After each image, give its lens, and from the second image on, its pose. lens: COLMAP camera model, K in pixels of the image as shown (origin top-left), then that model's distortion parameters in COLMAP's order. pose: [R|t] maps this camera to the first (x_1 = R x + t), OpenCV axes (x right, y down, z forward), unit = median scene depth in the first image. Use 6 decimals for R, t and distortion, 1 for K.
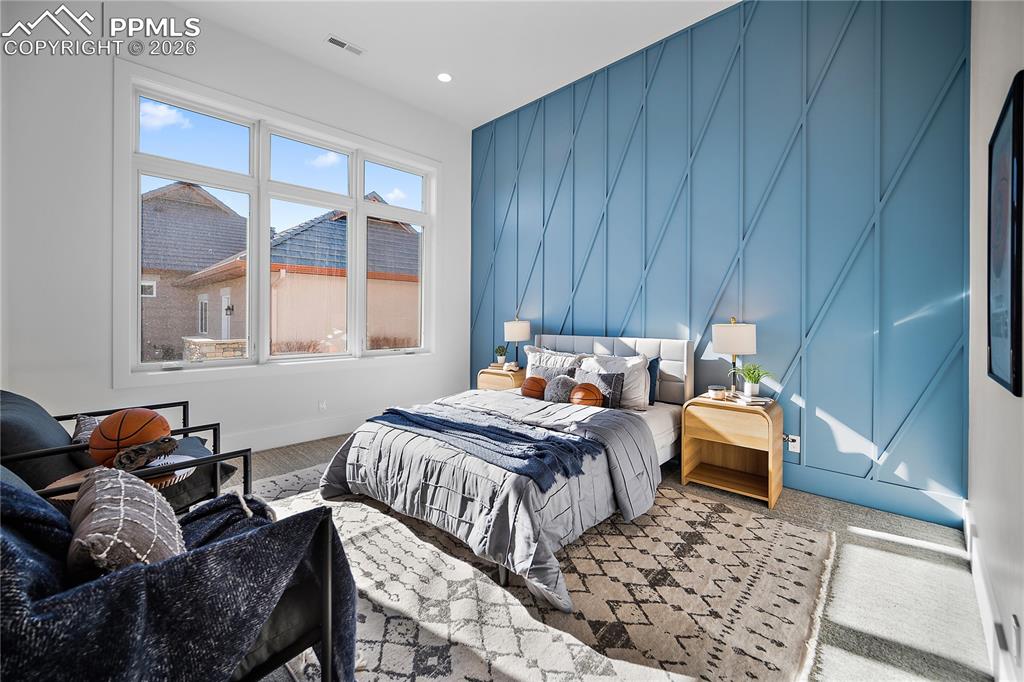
lens RADIAL K [[411.5, 0, 520.1], [0, 411.5, 312.8], [0, 0, 1]] dist [-0.000390, -0.000021]
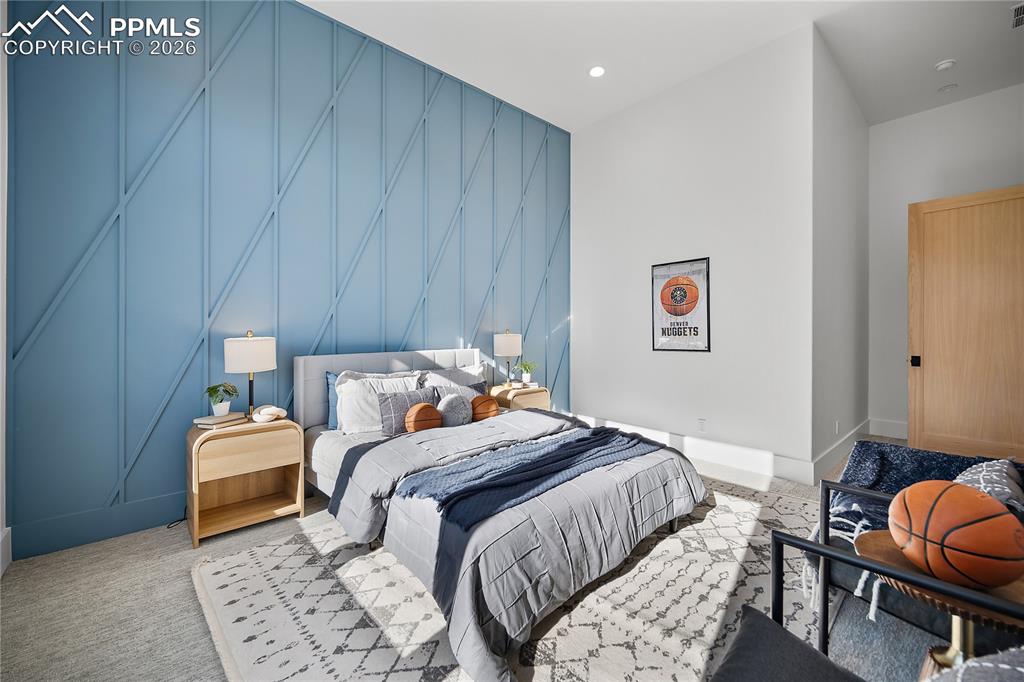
lens RADIAL K [[413.2, 0, 515.2], [0, 413.2, 326.7], [0, 0, 1]] dist [-0.000278, -0.000215]
pose [[0.077897, 0.000672, 0.996961, -1.165536], [-0.008863, 0.999961, 0.000018, 0.001572], [-0.996922, -0.008838, 0.077900, 1.162799]]
